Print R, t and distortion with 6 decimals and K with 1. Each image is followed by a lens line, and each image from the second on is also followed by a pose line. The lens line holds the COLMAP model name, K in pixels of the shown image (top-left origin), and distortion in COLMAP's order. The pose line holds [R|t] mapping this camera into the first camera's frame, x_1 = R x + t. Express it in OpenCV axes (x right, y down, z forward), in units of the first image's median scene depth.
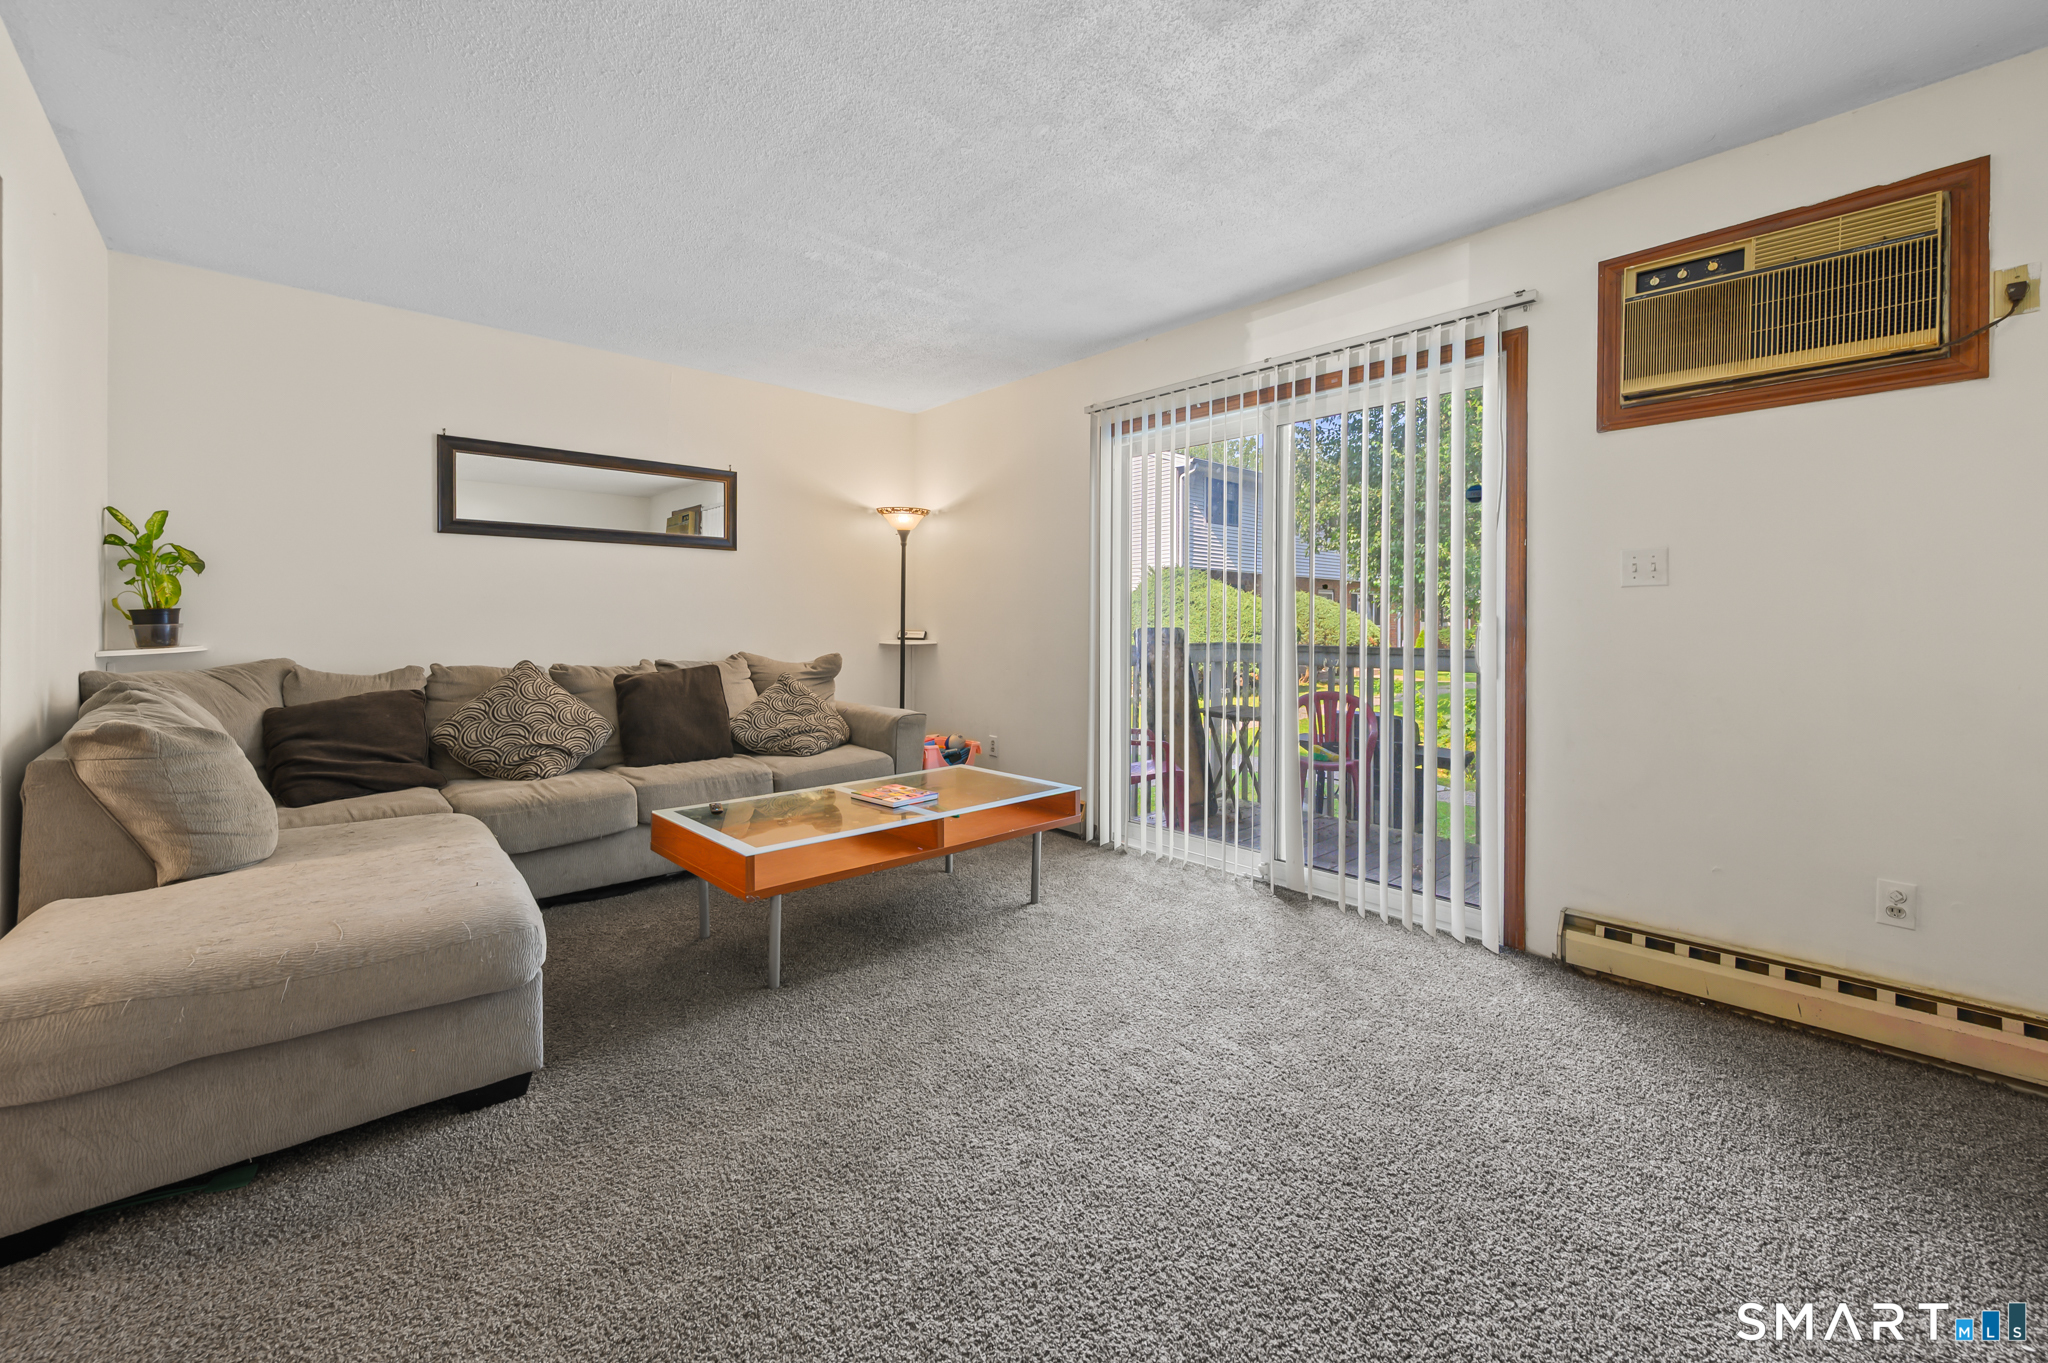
lens RADIAL K [[833.3, 0, 1019.4], [0, 833.3, 624.4], [0, 0, 1]] dist [-0.000586, -0.000169]
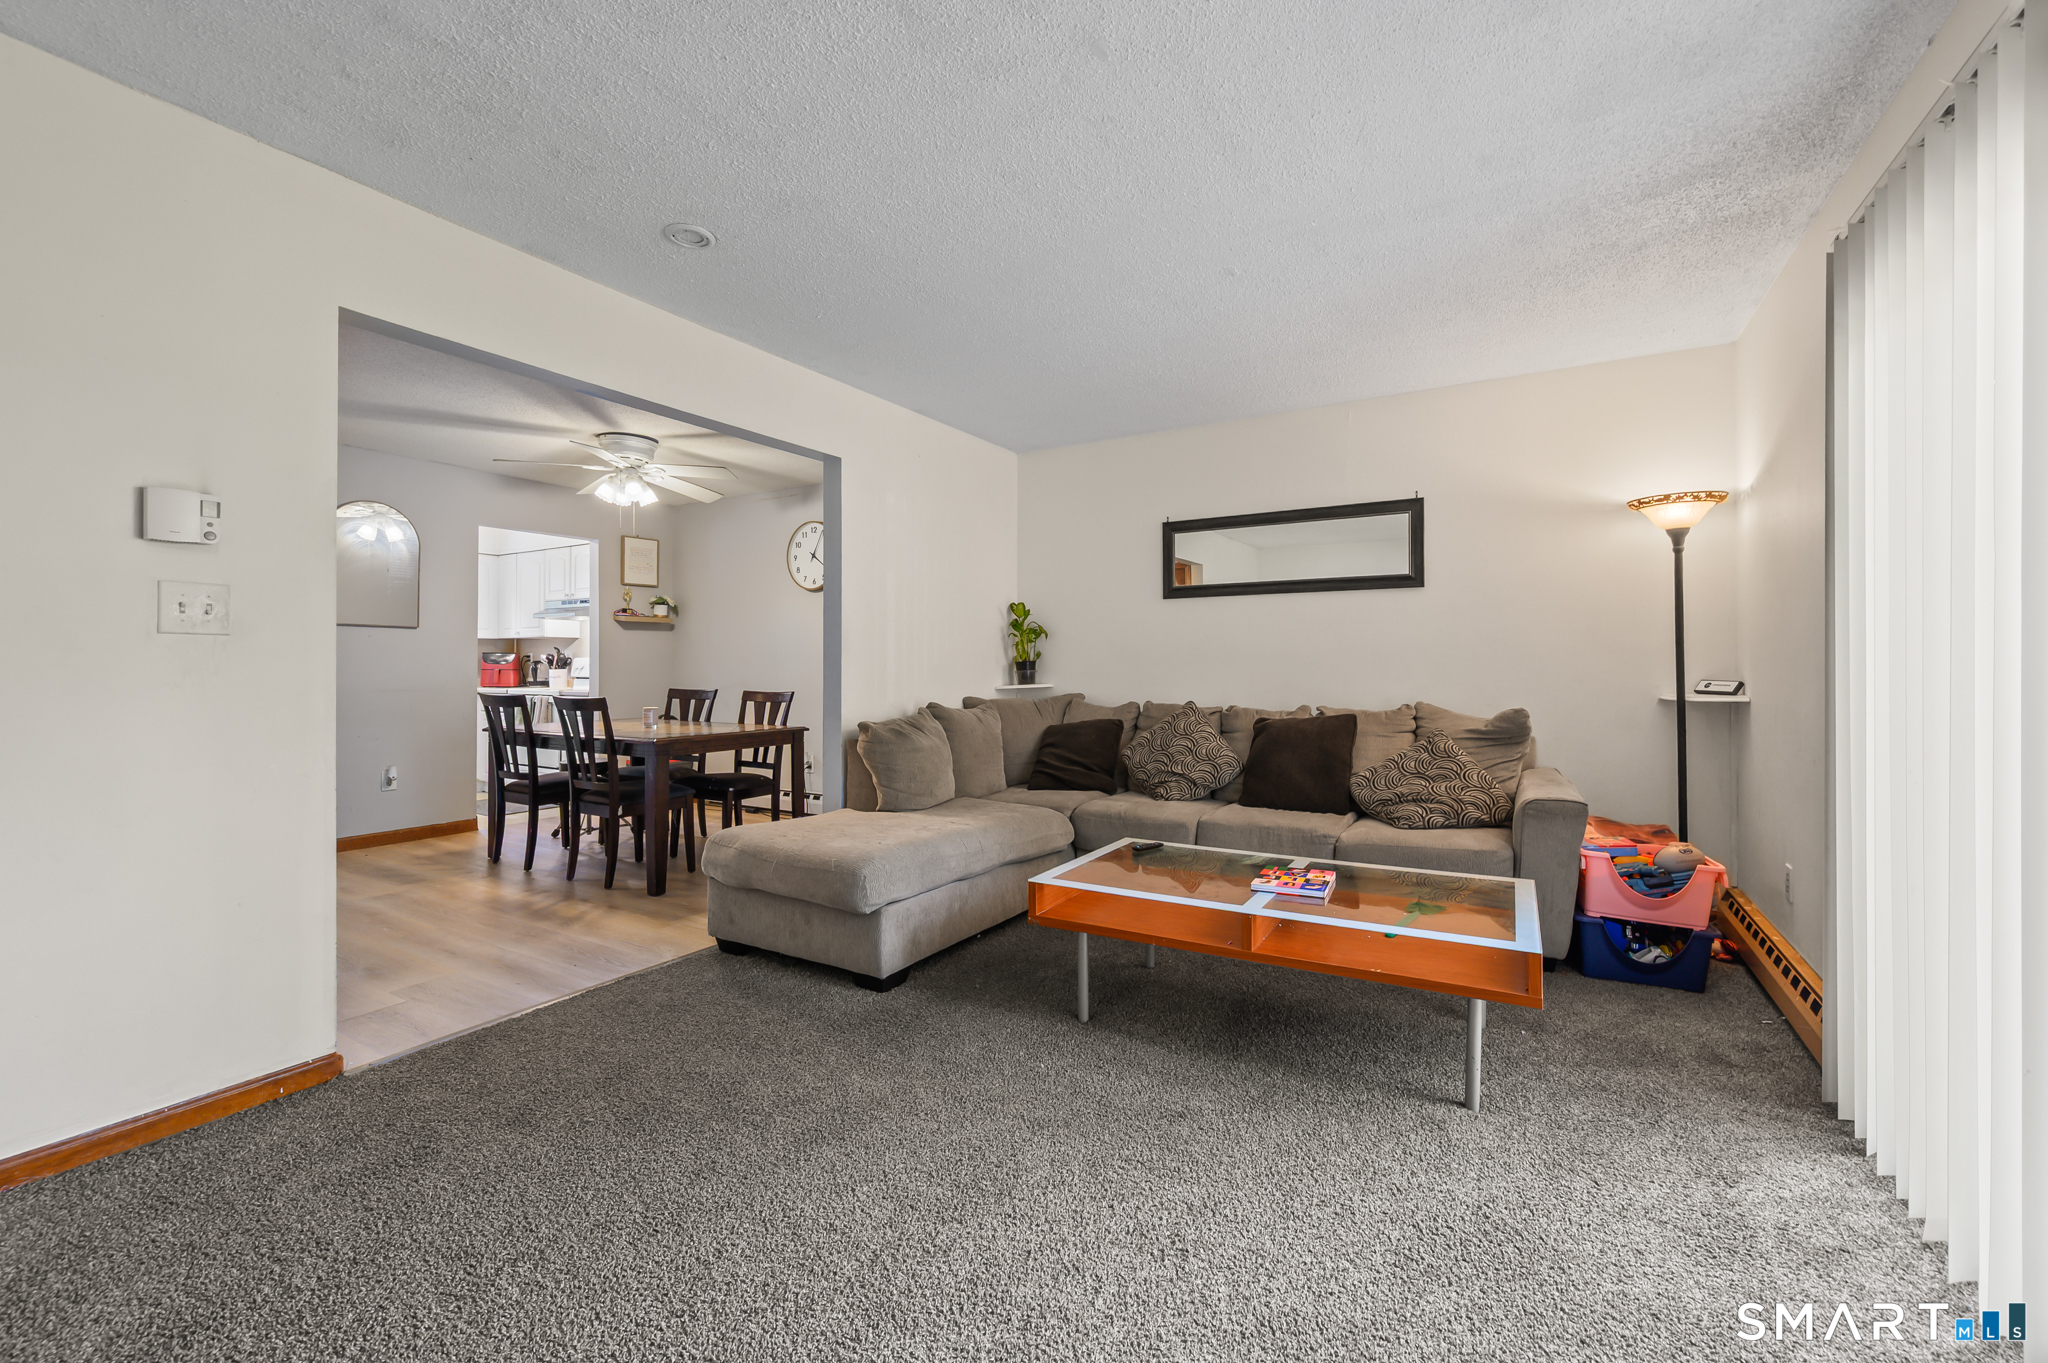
lens RADIAL K [[822.8, 0, 1030.8], [0, 822.8, 666.7], [0, 0, 1]] dist [0.001839, -0.000150]
pose [[0.302706, -0.004198, -0.953075, 0.525036], [-0.000130, 0.999990, -0.004446, -0.000520], [0.953084, 0.001469, 0.302703, 0.494408]]
